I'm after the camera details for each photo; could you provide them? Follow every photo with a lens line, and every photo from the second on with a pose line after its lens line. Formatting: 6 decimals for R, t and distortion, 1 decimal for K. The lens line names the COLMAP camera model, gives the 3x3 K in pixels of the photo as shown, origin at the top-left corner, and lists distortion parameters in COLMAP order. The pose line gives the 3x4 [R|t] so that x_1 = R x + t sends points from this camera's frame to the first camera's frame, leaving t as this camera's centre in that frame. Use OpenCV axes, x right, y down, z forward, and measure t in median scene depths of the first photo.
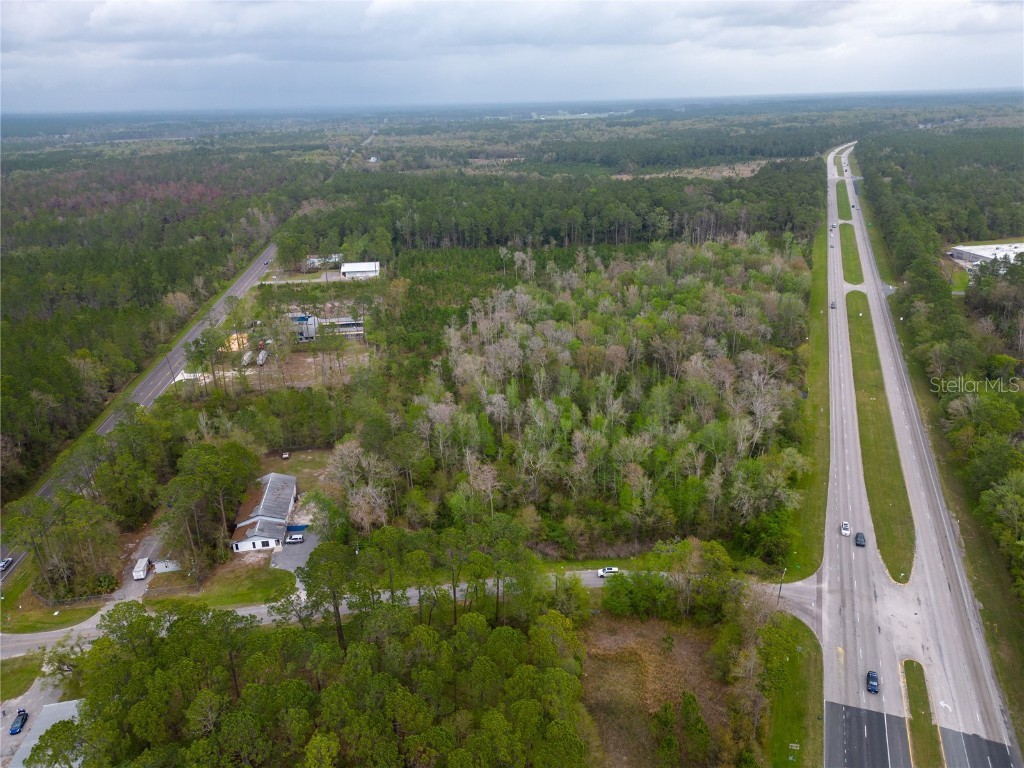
lens RADIAL K [[719.6, 0, 512.0], [0, 719.6, 384.0], [0, 0, 1]] dist [0.064958, -0.056615]
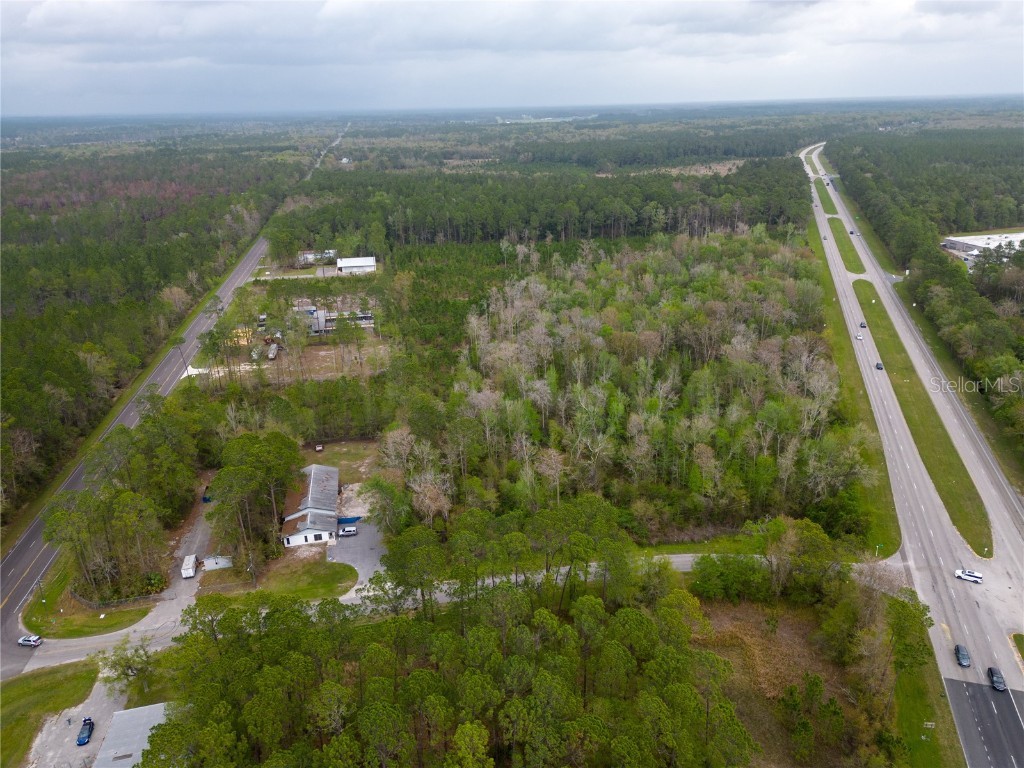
lens RADIAL K [[719.6, 0, 512.0], [0, 719.6, 384.0], [0, 0, 1]] dist [0.064958, -0.056615]
pose [[0.998655, -0.016581, 0.049124, -0.076006], [0.016919, 0.999836, -0.006489, 0.018231], [-0.049008, 0.007311, 0.998772, 0.026291]]
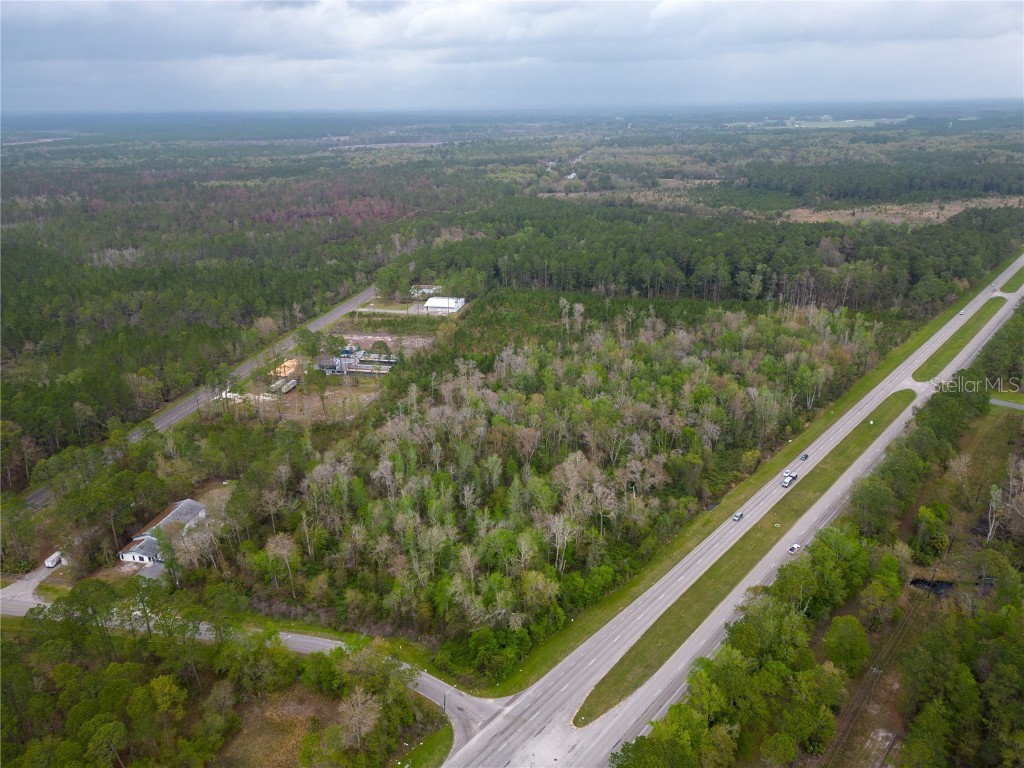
lens RADIAL K [[713.9, 0, 512.0], [0, 713.9, 384.0], [0, 0, 1]] dist [0.064774, -0.059862]
pose [[0.940542, 0.130213, -0.313727, 0.366368], [-0.129244, 0.991323, 0.023982, -0.115036], [0.314128, 0.017991, 0.949210, -0.004348]]
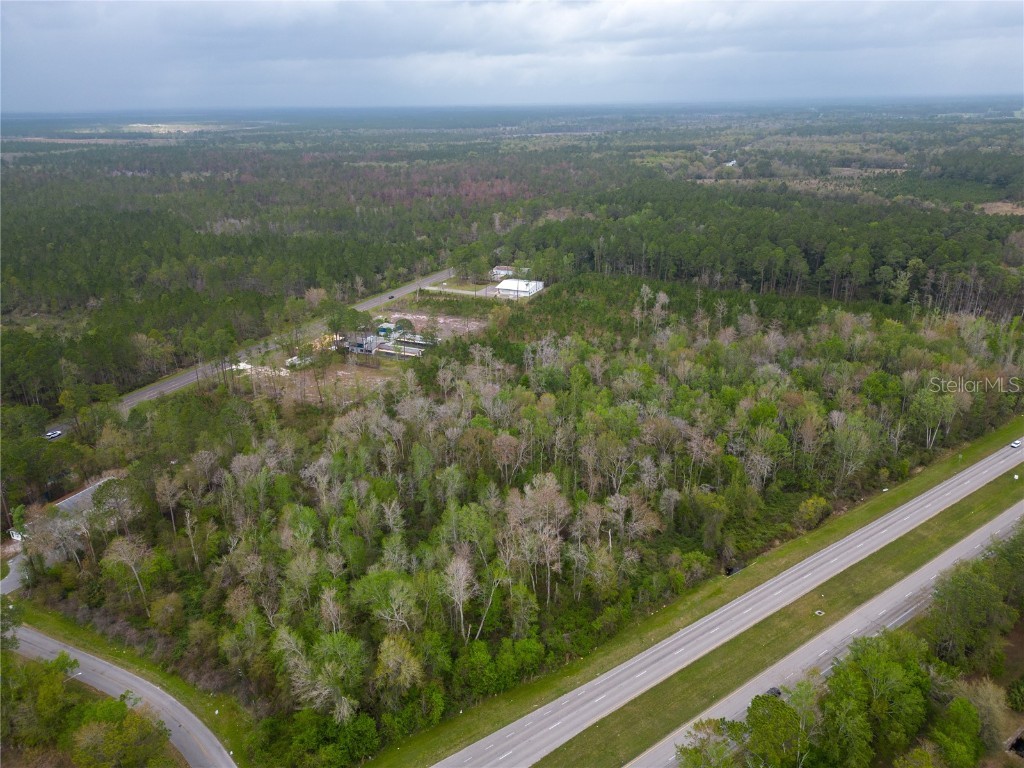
lens RADIAL K [[719.6, 0, 512.0], [0, 719.6, 384.0], [0, 0, 1]] dist [0.064958, -0.056615]
pose [[0.835407, 0.209213, -0.508257, 0.459477], [-0.204749, 0.976623, 0.065466, -0.136679], [0.510071, 0.049375, 0.858714, 0.233962]]
